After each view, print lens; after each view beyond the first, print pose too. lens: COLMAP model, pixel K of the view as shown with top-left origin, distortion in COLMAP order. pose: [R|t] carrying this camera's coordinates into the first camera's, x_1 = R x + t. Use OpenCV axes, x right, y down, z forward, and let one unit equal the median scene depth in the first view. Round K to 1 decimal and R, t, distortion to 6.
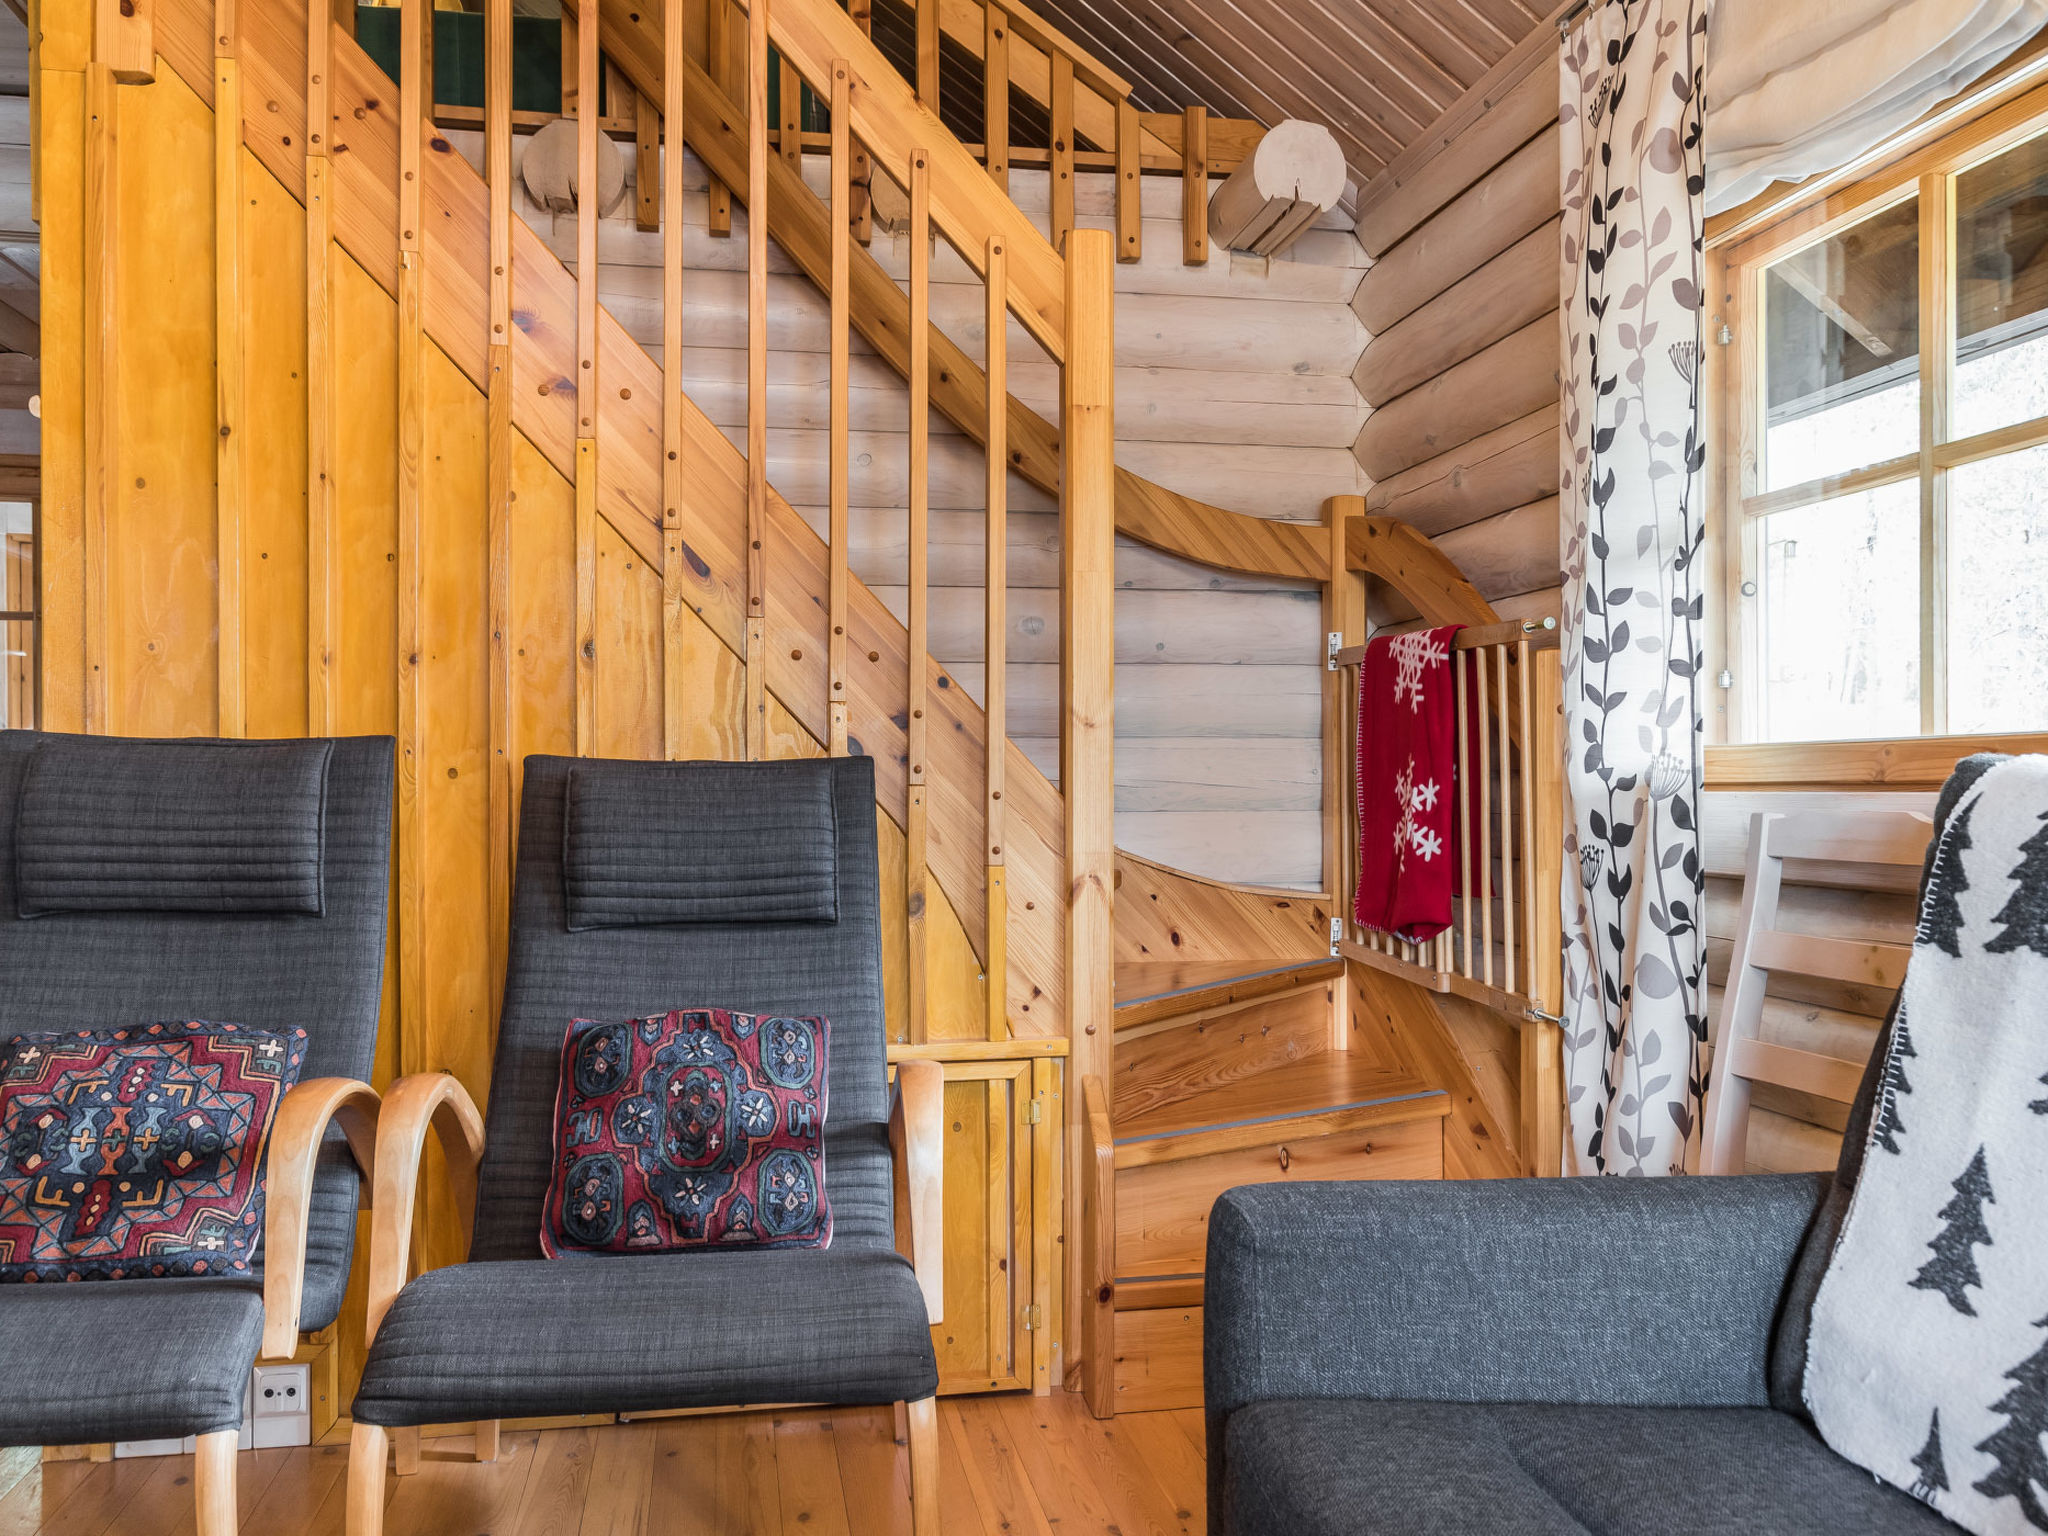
lens RADIAL K [[1600.6, 0, 1009.9], [0, 1600.6, 795.3], [0, 0, 1]] dist [0.012057, -0.005736]
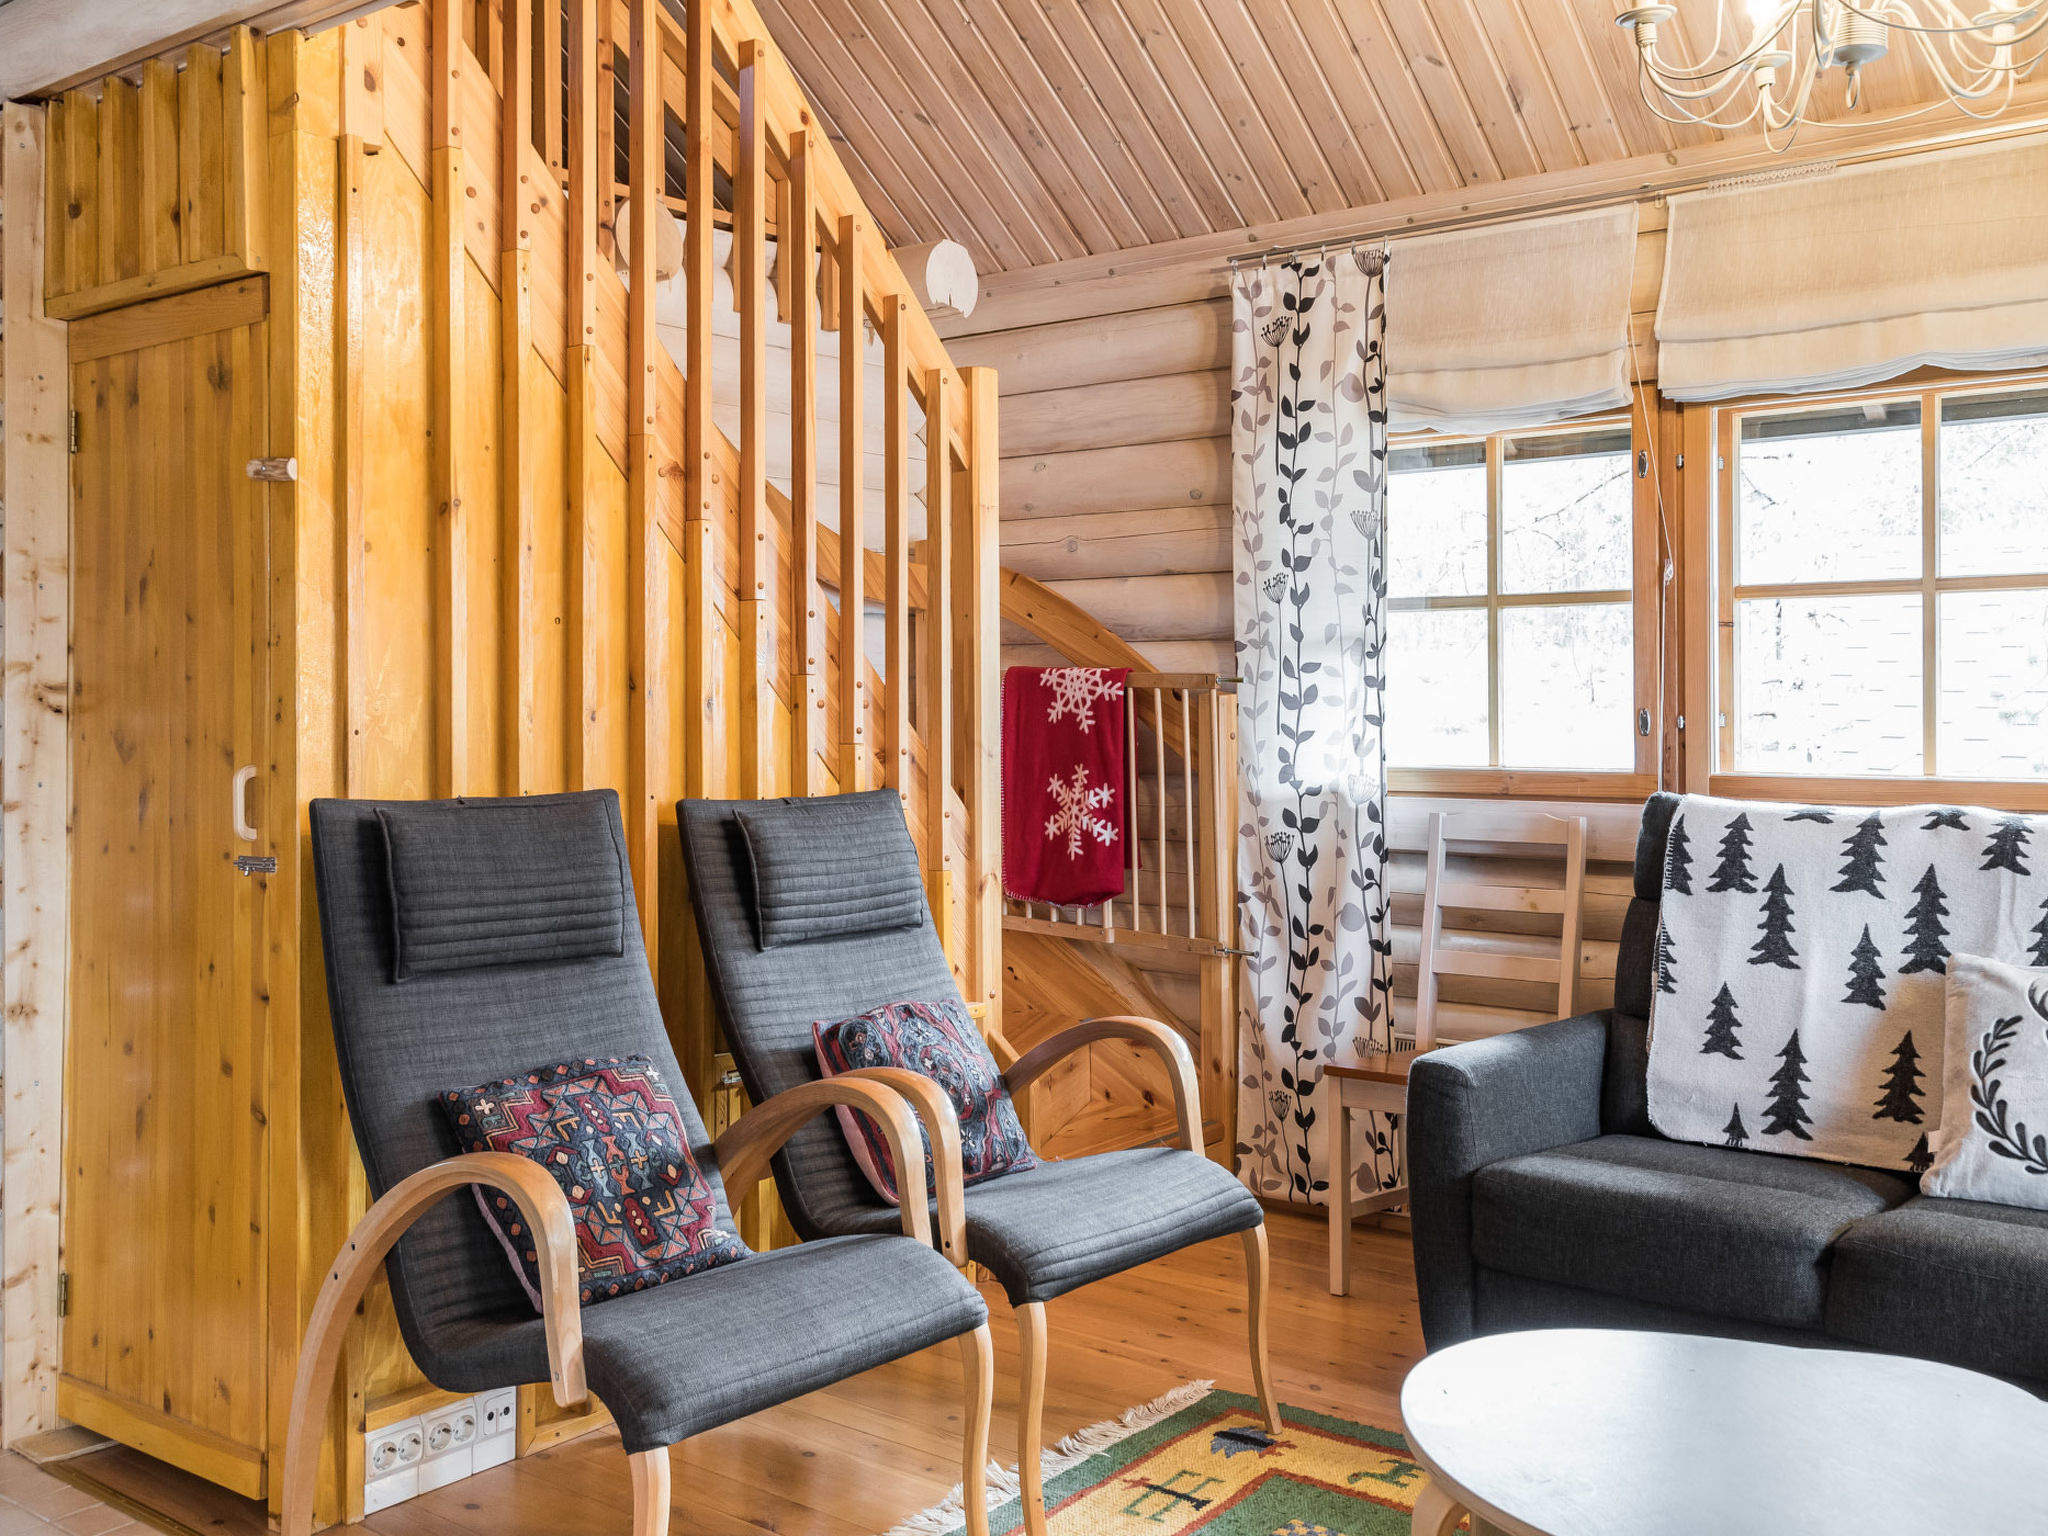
lens RADIAL K [[1918.6, 0, 1019.4], [0, 1918.6, 690.1], [0, 0, 1]] dist [0.020371, 0.017234]
pose [[0.752215, 0.000243, 0.658918, -1.084710], [0.007451, 0.999933, -0.008875, -0.094555], [-0.658876, 0.011586, 0.752163, -0.192503]]
